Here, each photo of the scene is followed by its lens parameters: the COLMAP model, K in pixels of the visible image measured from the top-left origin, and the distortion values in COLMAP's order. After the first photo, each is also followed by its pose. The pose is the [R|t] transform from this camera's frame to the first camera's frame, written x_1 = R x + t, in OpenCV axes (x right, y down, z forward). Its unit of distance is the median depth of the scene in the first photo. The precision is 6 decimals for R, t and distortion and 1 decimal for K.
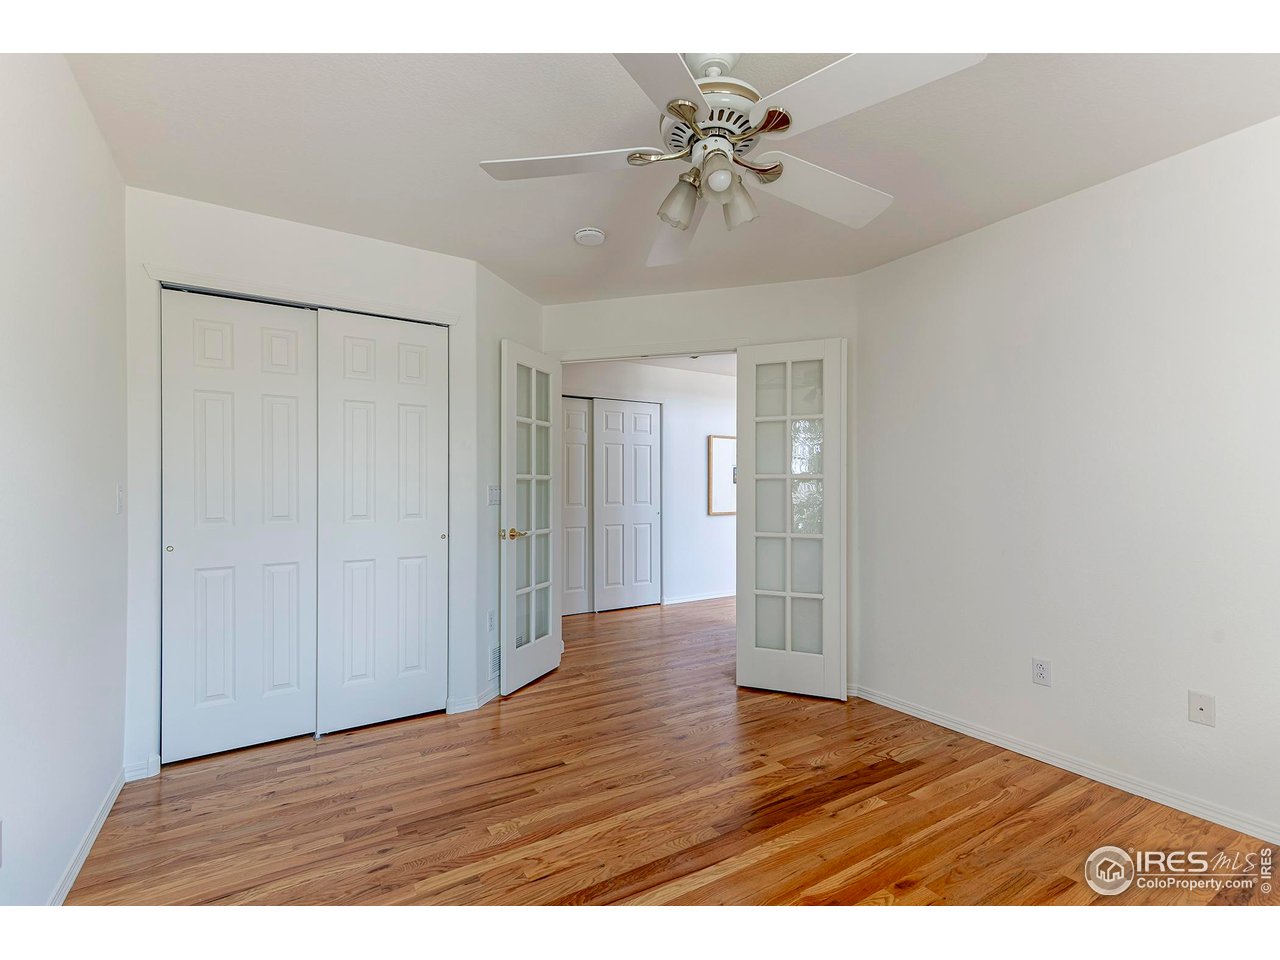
lens RADIAL K [[564.7, 0, 644.6], [0, 564.7, 489.3], [0, 0, 1]] dist [0.002173, 0.000187]
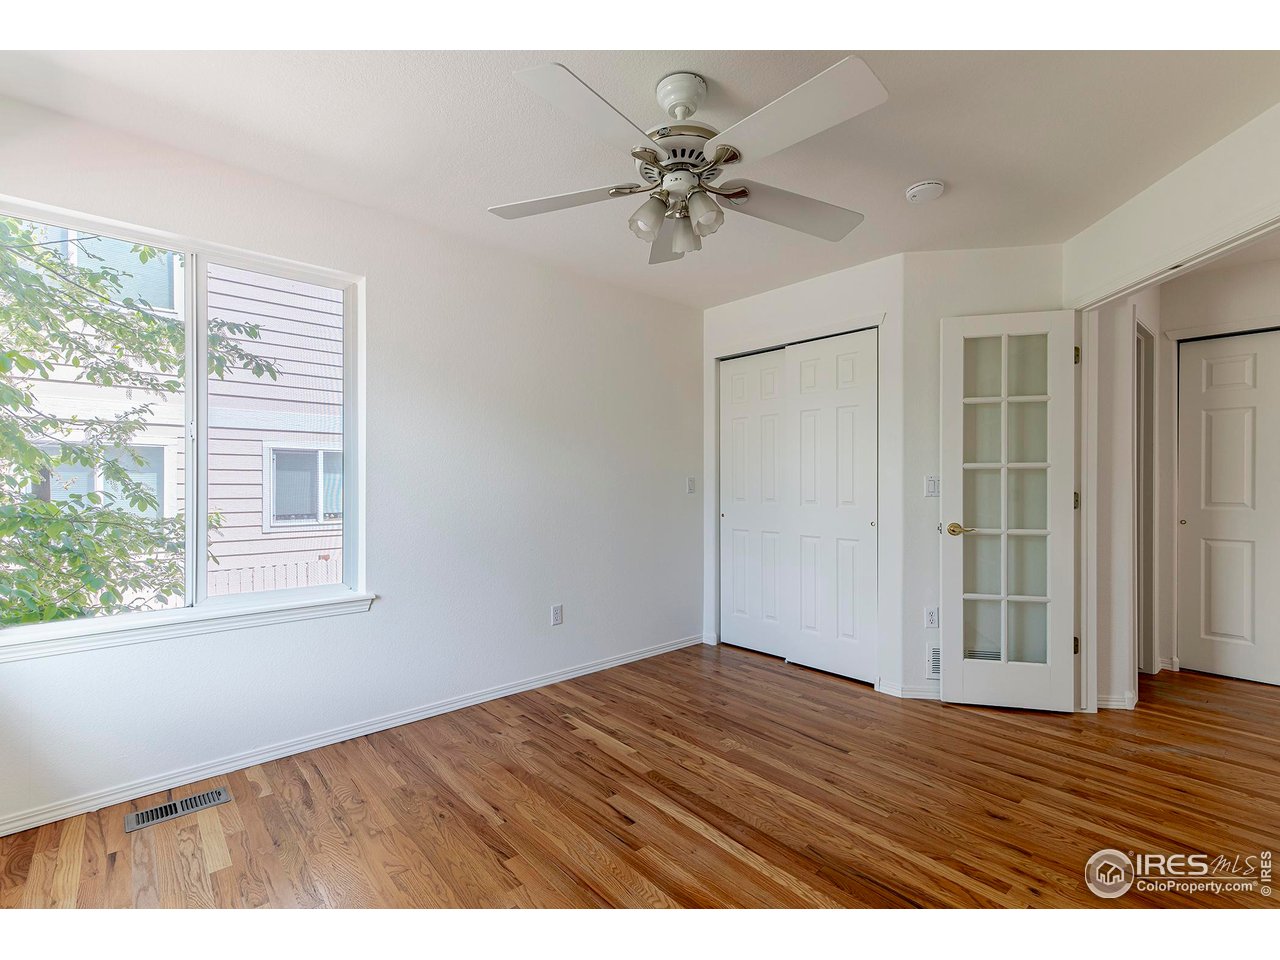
lens RADIAL K [[583.9, 0, 639.5], [0, 583.9, 487.1], [0, 0, 1]] dist [0.000901, 0.000029]
pose [[0.167753, 0.012487, -0.985750, 0.827601], [0.001434, 0.999916, 0.012910, -0.002425], [0.985828, -0.003579, 0.167721, 0.466362]]
